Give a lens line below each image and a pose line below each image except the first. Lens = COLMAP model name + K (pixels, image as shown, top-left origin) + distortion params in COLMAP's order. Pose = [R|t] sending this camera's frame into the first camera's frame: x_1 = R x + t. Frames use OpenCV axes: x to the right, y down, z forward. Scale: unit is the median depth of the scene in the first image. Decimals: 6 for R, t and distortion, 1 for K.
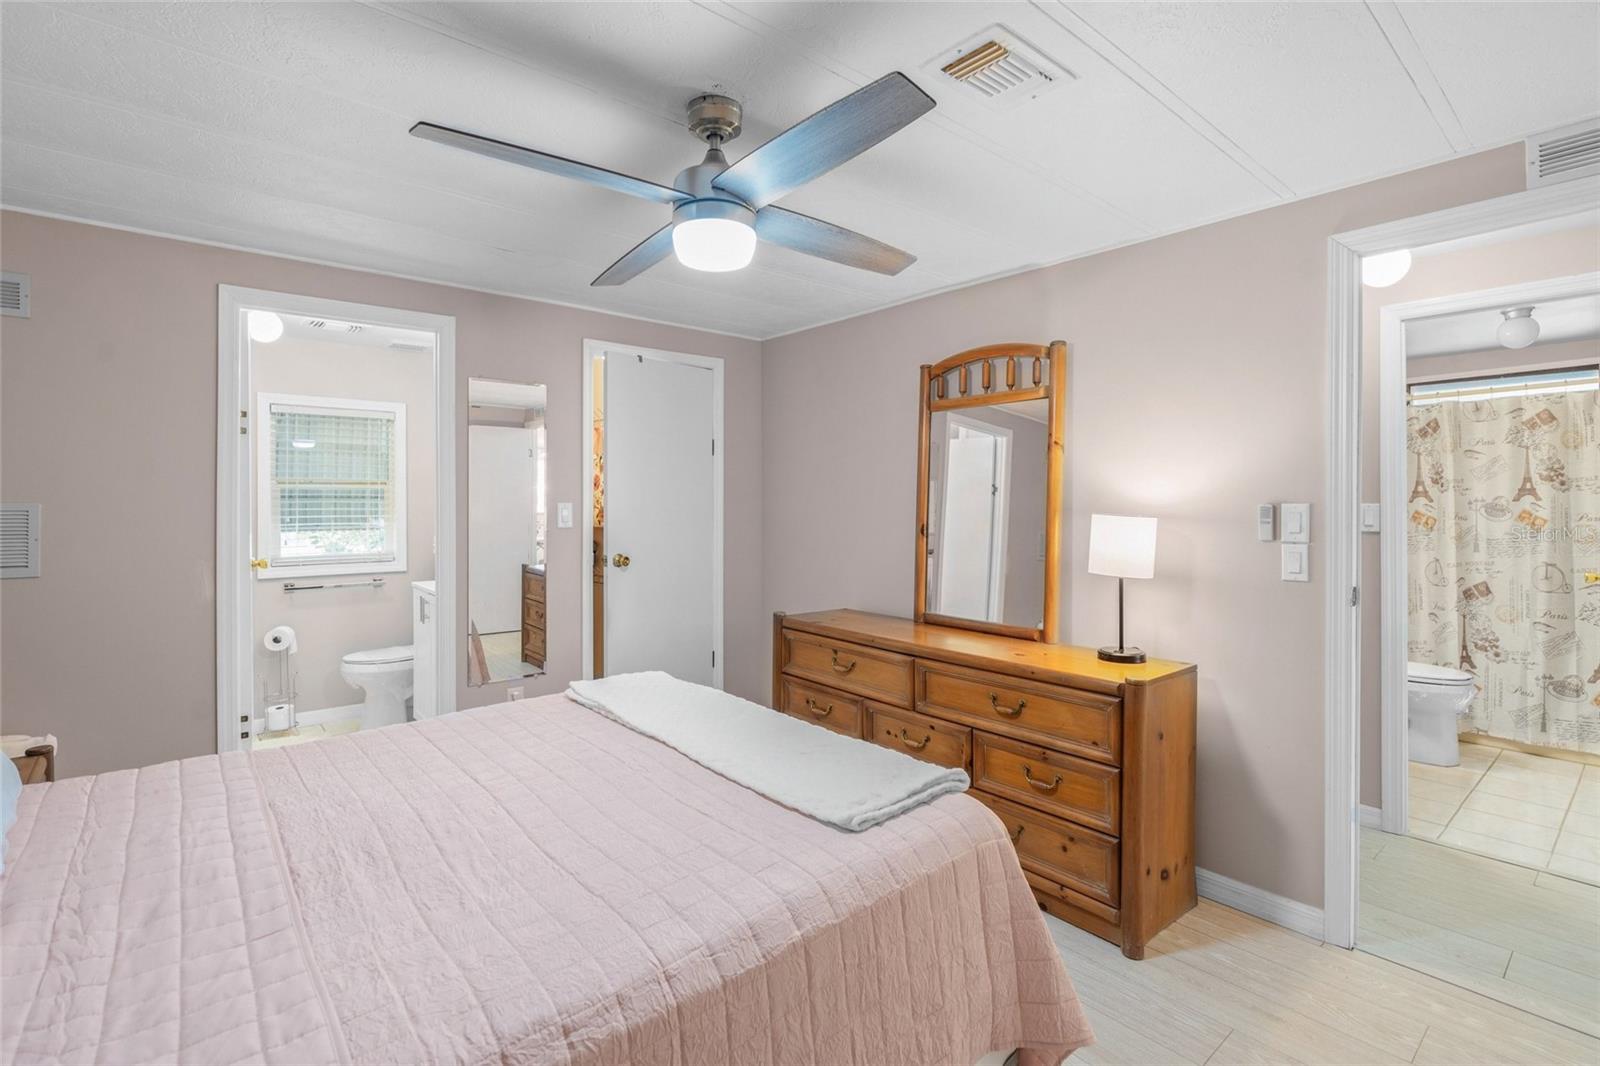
lens RADIAL K [[733.9, 0, 777.4], [0, 733.9, 506.8], [0, 0, 1]] dist [-0.005823, -0.000042]
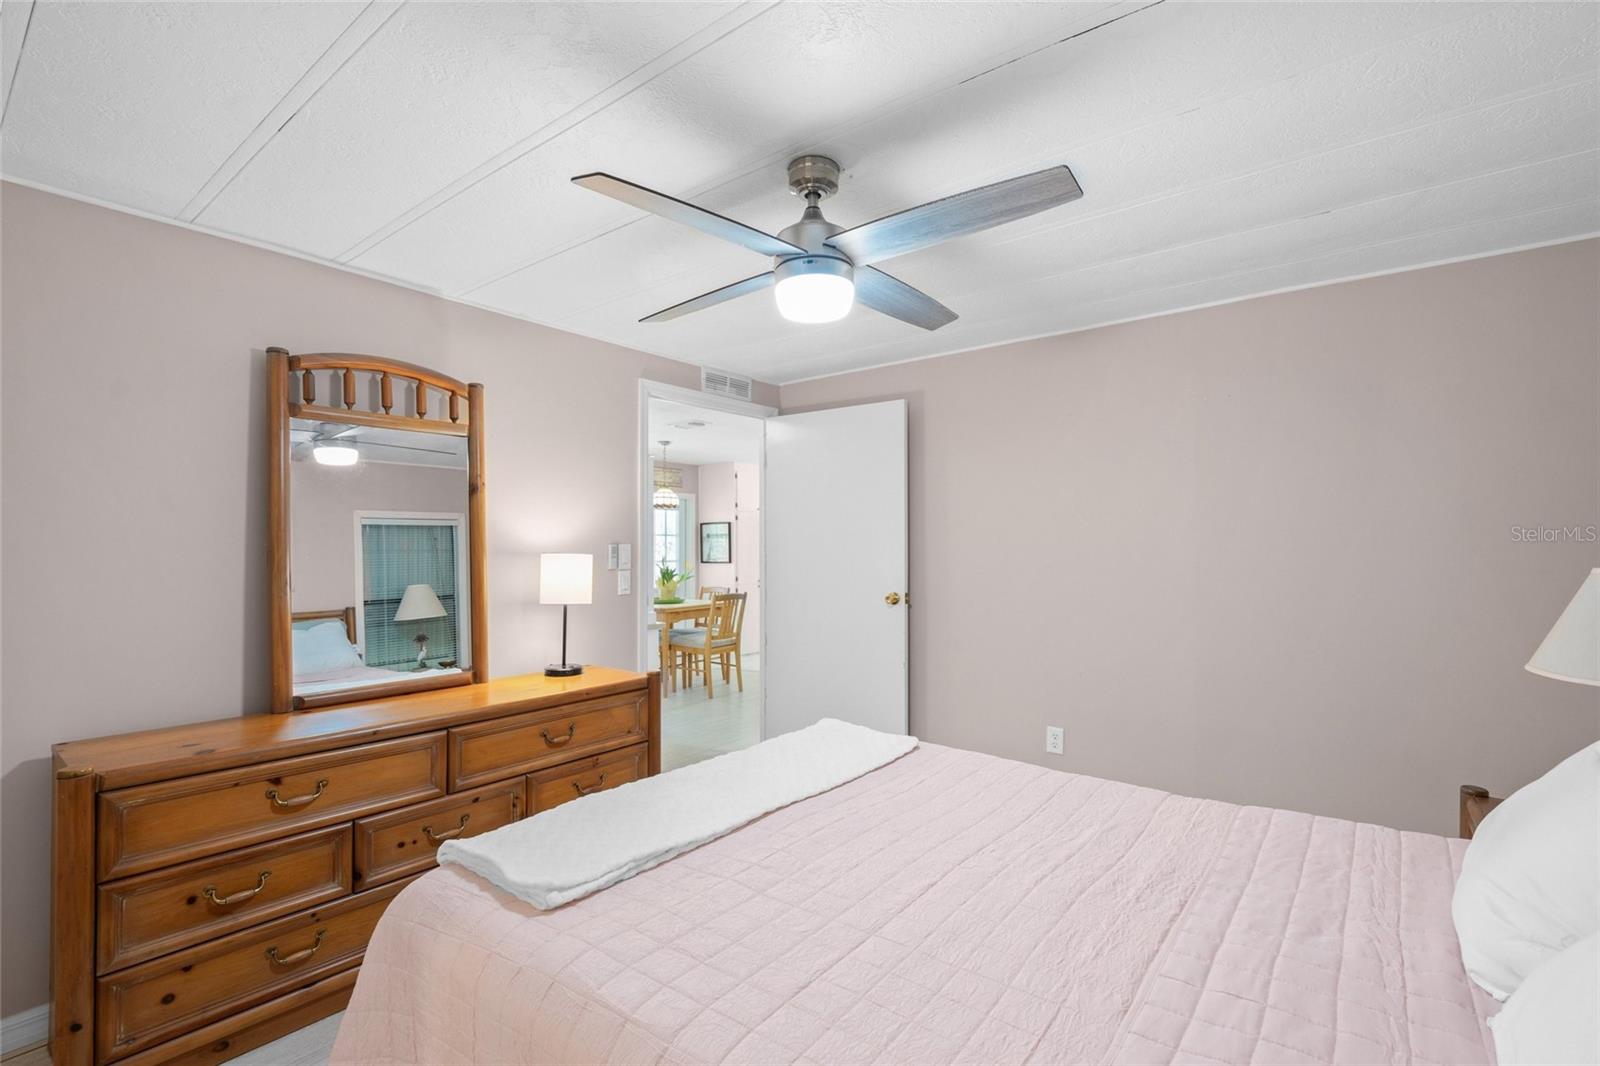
lens RADIAL K [[733.9, 0, 791.3], [0, 733.9, 541.3], [0, 0, 1]] dist [-0.005823, -0.000042]
pose [[-0.205510, 0.003556, 0.978649, -0.751430], [0.003148, 0.999991, -0.002973, -0.003697], [-0.978650, 0.002470, -0.205519, 0.843816]]
